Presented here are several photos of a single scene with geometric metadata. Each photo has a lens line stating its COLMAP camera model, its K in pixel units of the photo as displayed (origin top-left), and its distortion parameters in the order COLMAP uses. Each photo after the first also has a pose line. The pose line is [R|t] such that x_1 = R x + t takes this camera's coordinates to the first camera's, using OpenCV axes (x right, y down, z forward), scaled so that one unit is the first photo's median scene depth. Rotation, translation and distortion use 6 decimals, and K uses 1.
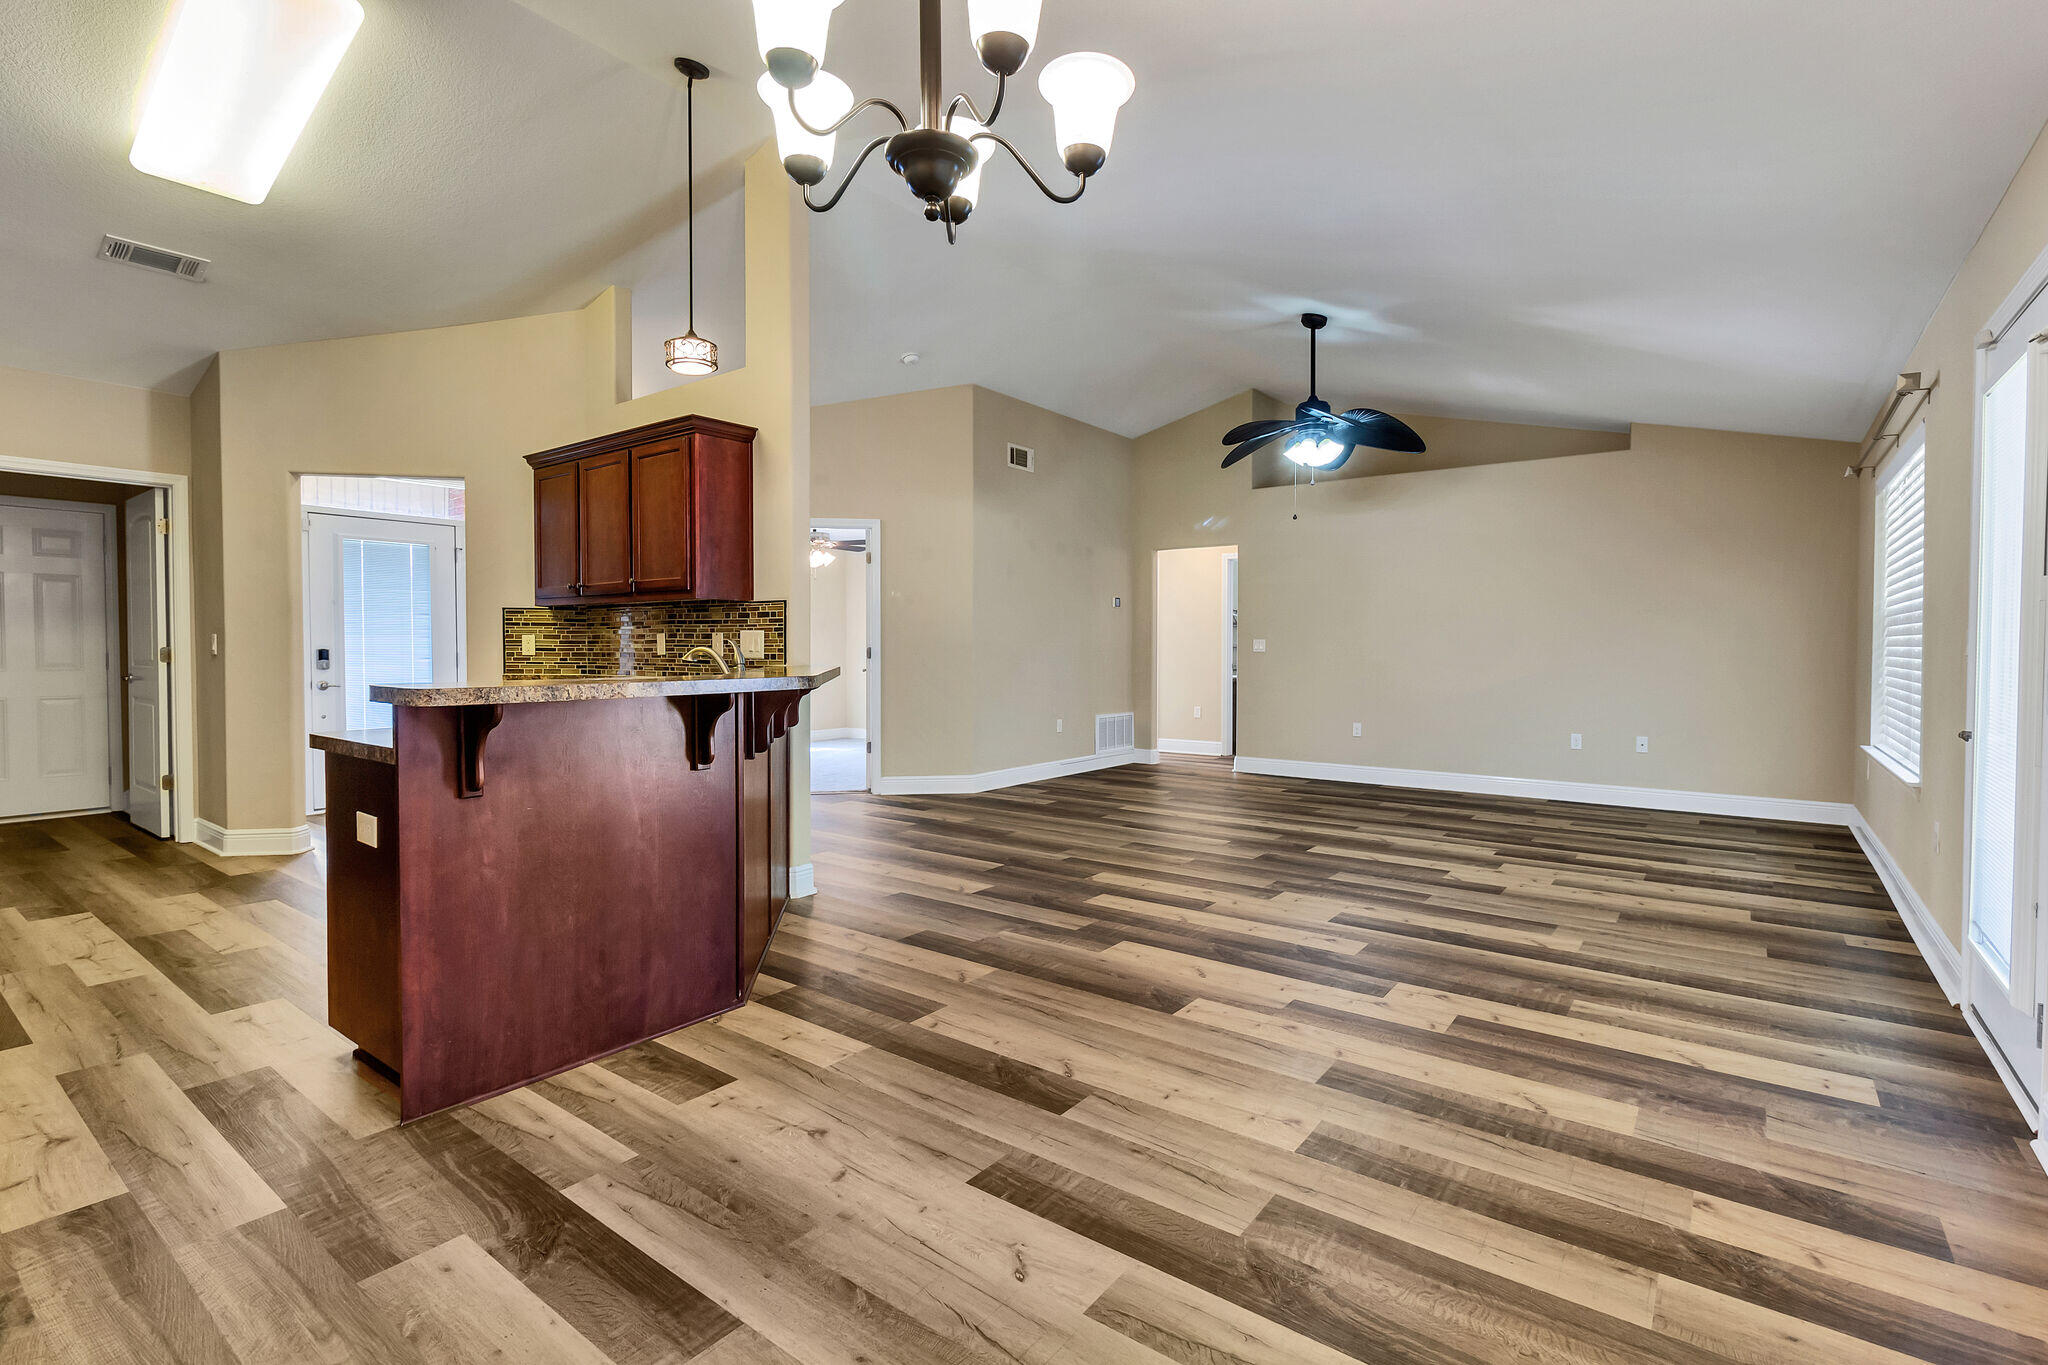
lens RADIAL K [[956.4, 0, 1016.9], [0, 956.4, 644.2], [0, 0, 1]] dist [-0.000892, 0.000016]
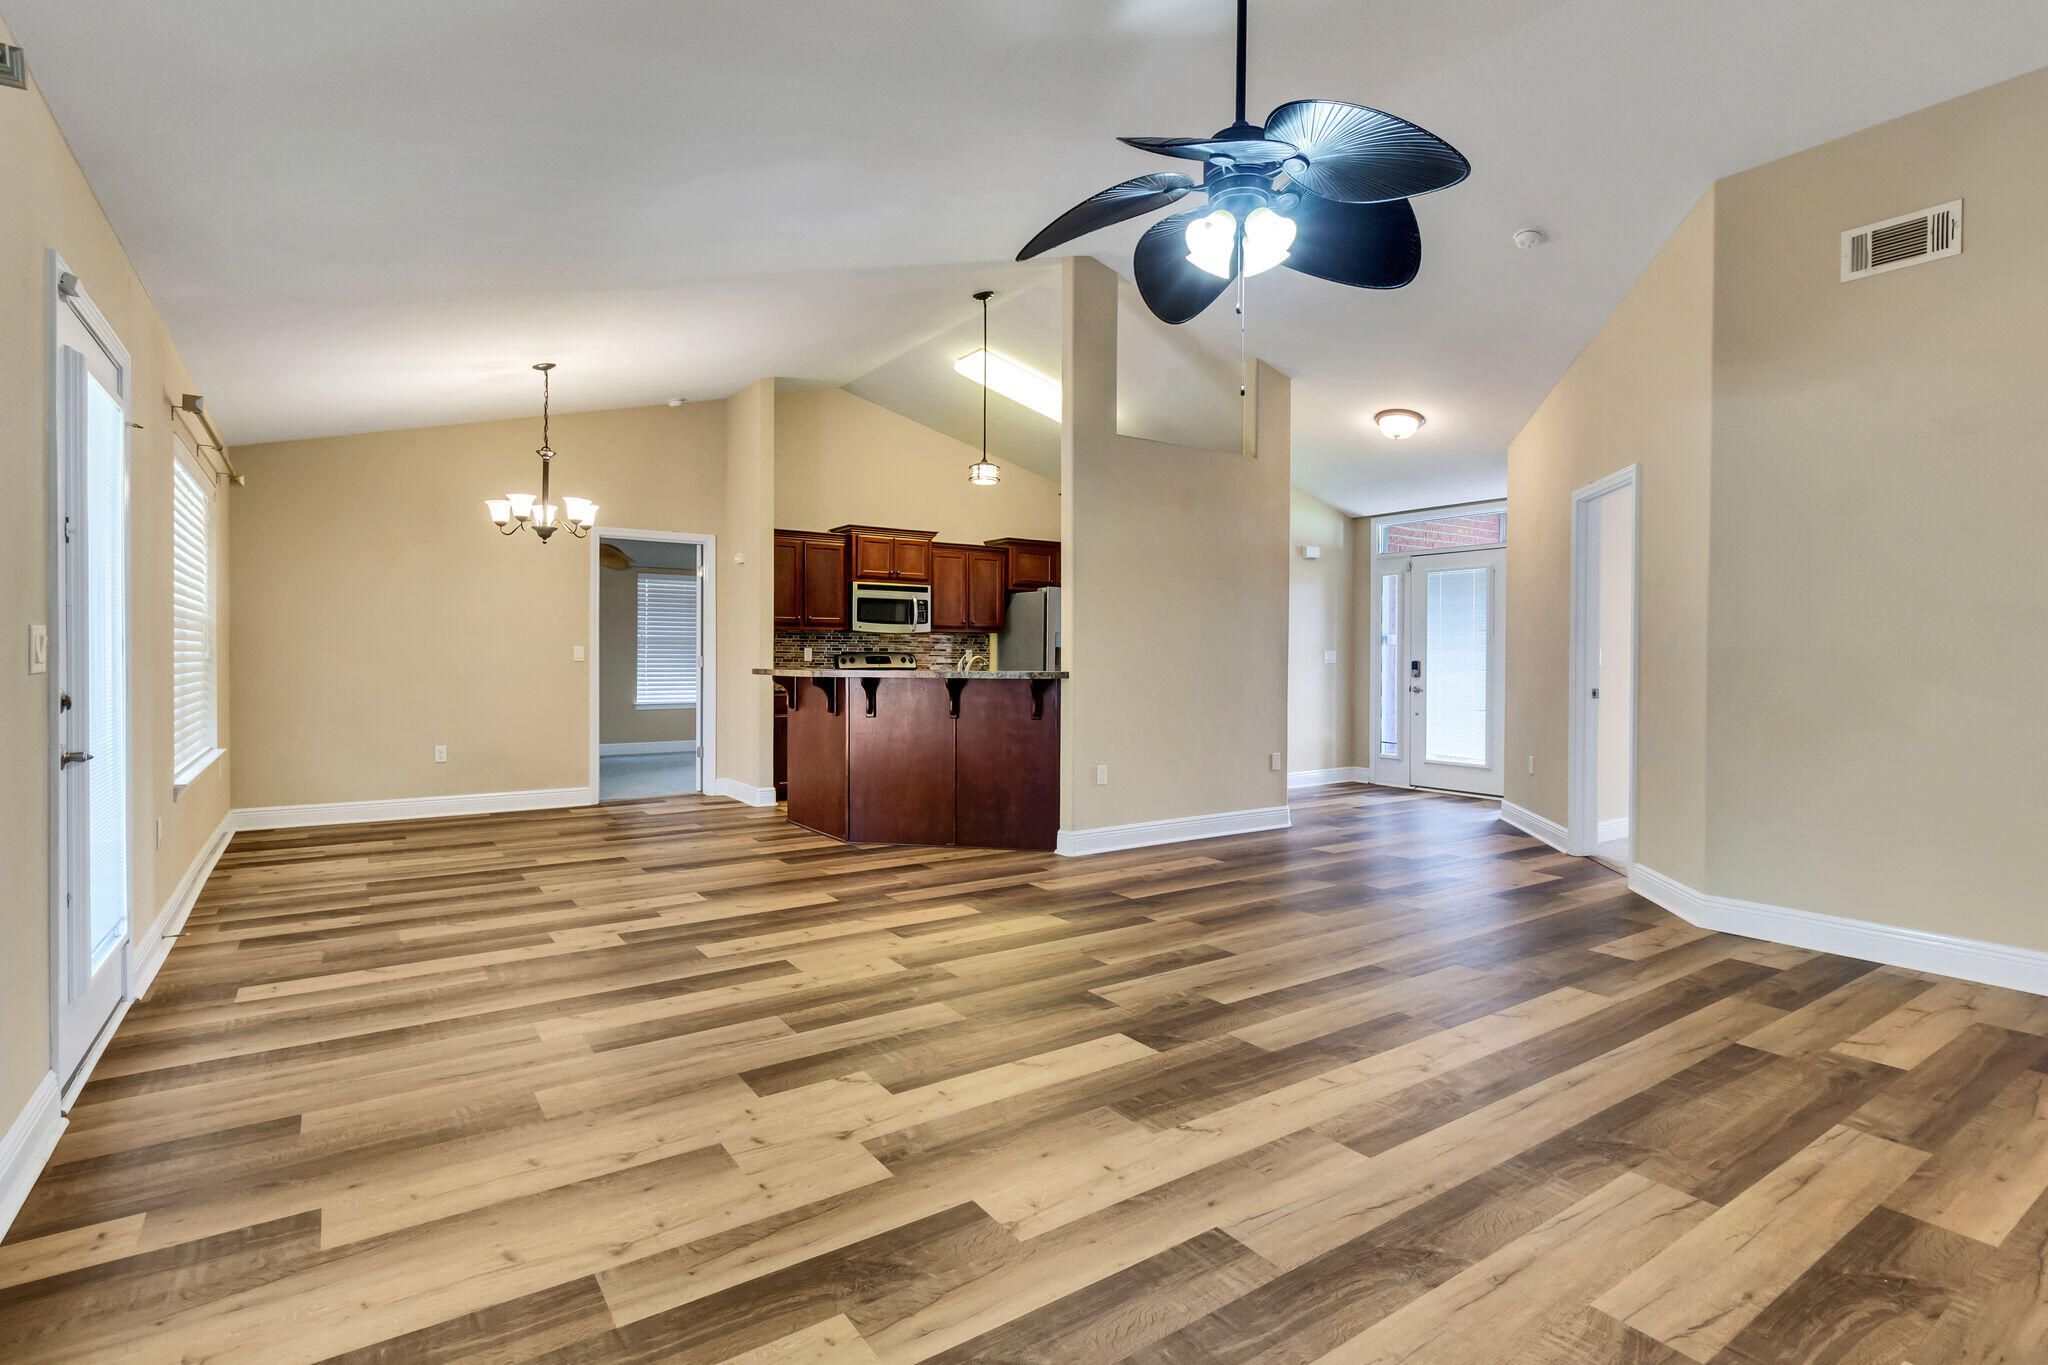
lens RADIAL K [[1004.1, 0, 1051.3], [0, 1004.1, 667.4], [0, 0, 1]] dist [-0.000460, 0.000407]
pose [[-0.297608, 0.008302, -0.954652, 1.461656], [-0.001463, 0.999957, 0.009152, 0.004902], [0.954687, 0.004120, -0.297583, 1.924963]]
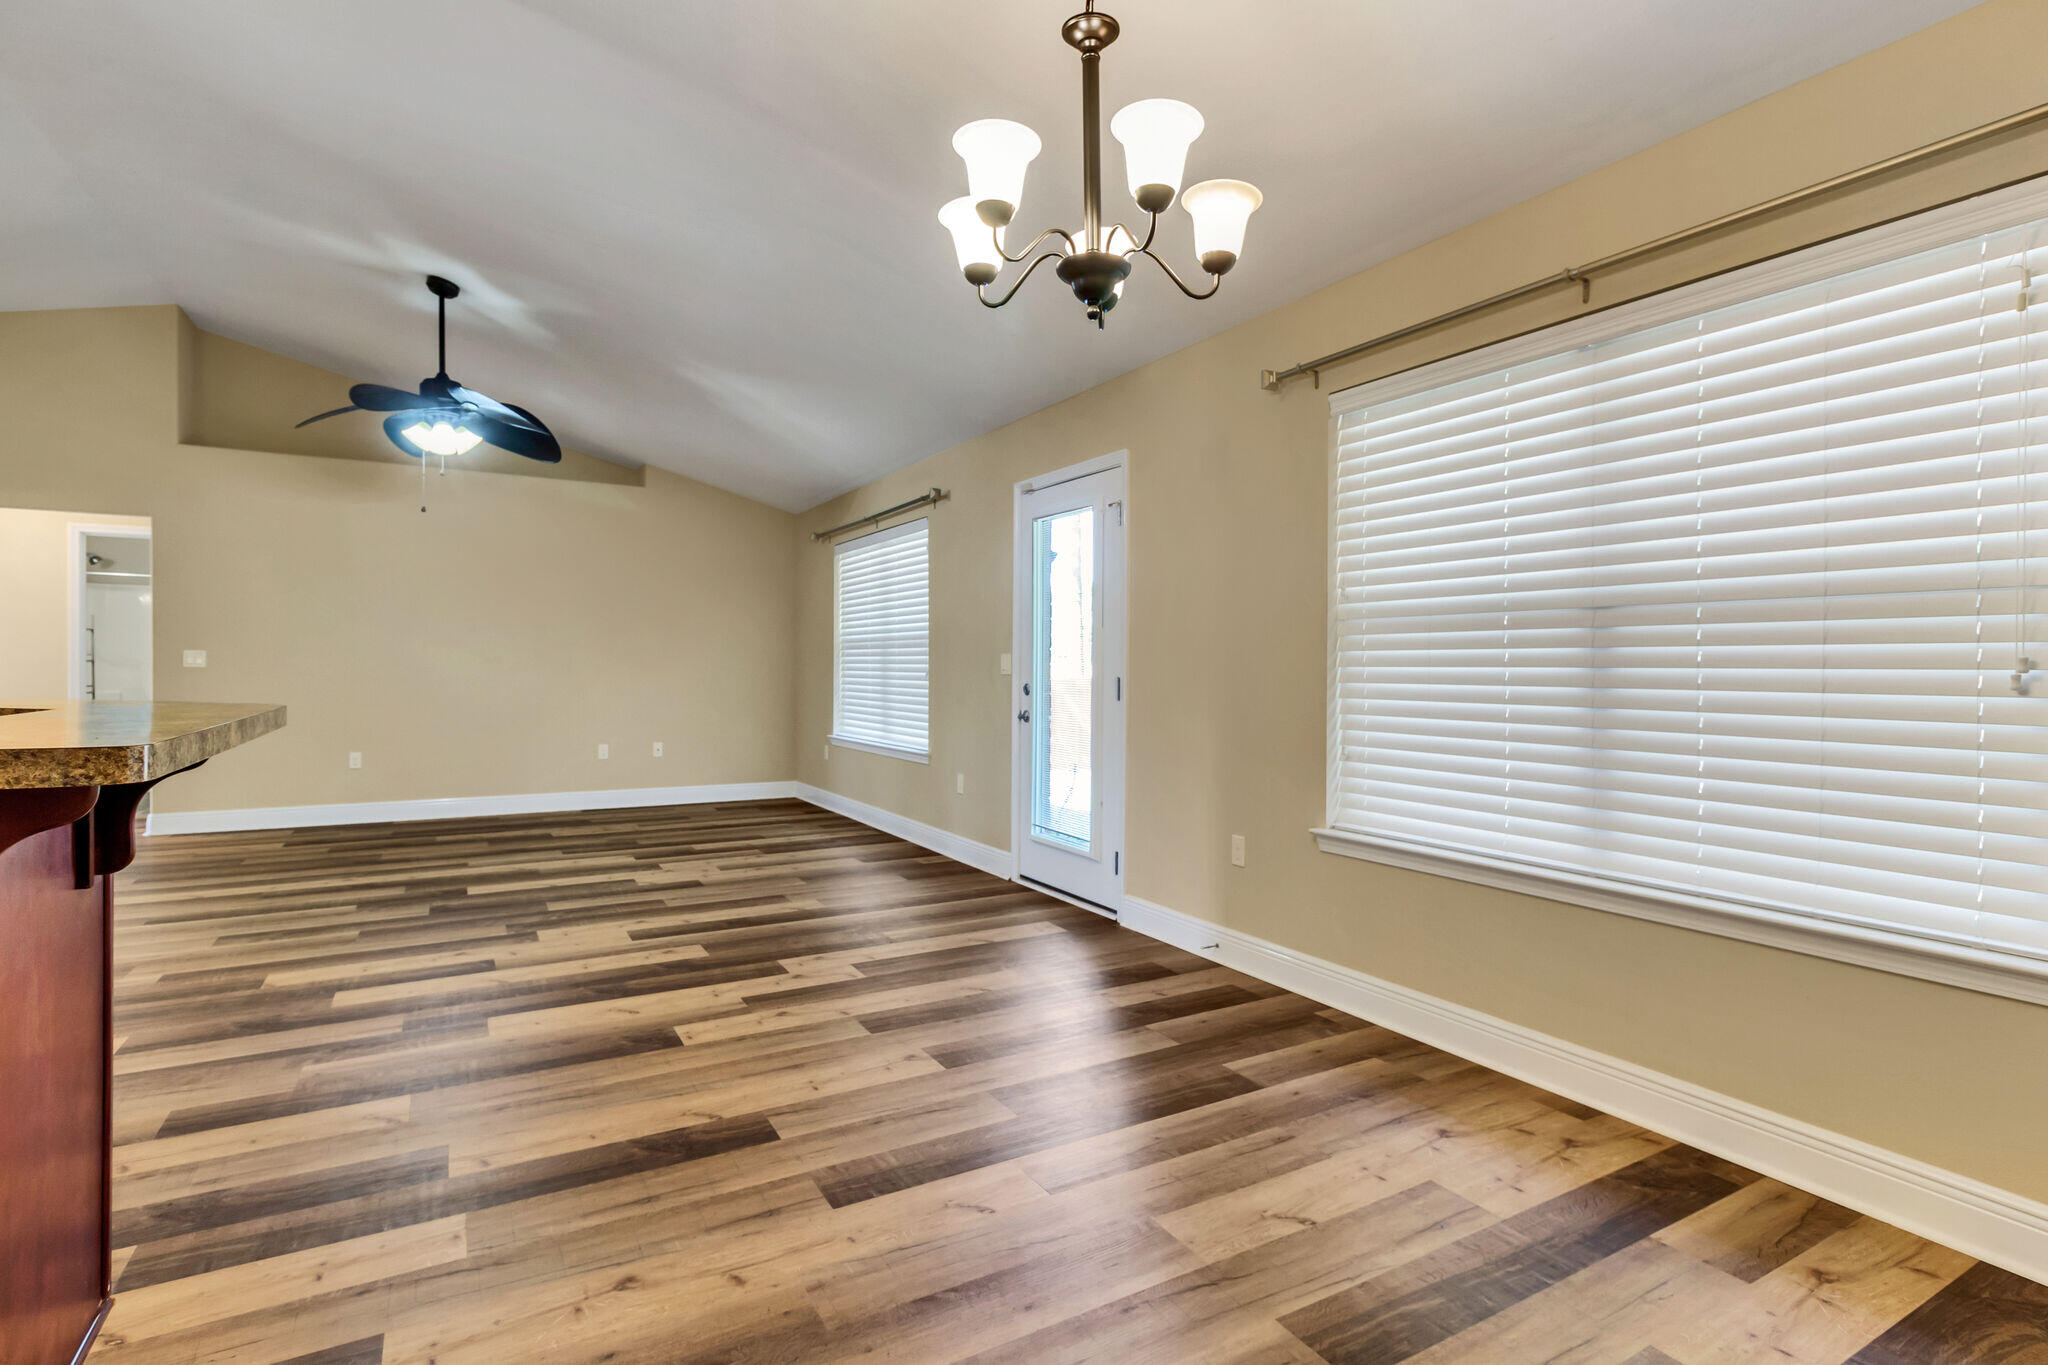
lens RADIAL K [[1004.1, 0, 1051.3], [0, 1004.1, 667.4], [0, 0, 1]] dist [-0.000460, 0.000407]
pose [[0.366869, 0.001581, 0.930271, -0.612990], [-0.009157, 0.999956, 0.001912, 0.000396], [-0.930228, -0.009220, 0.366867, 0.272855]]
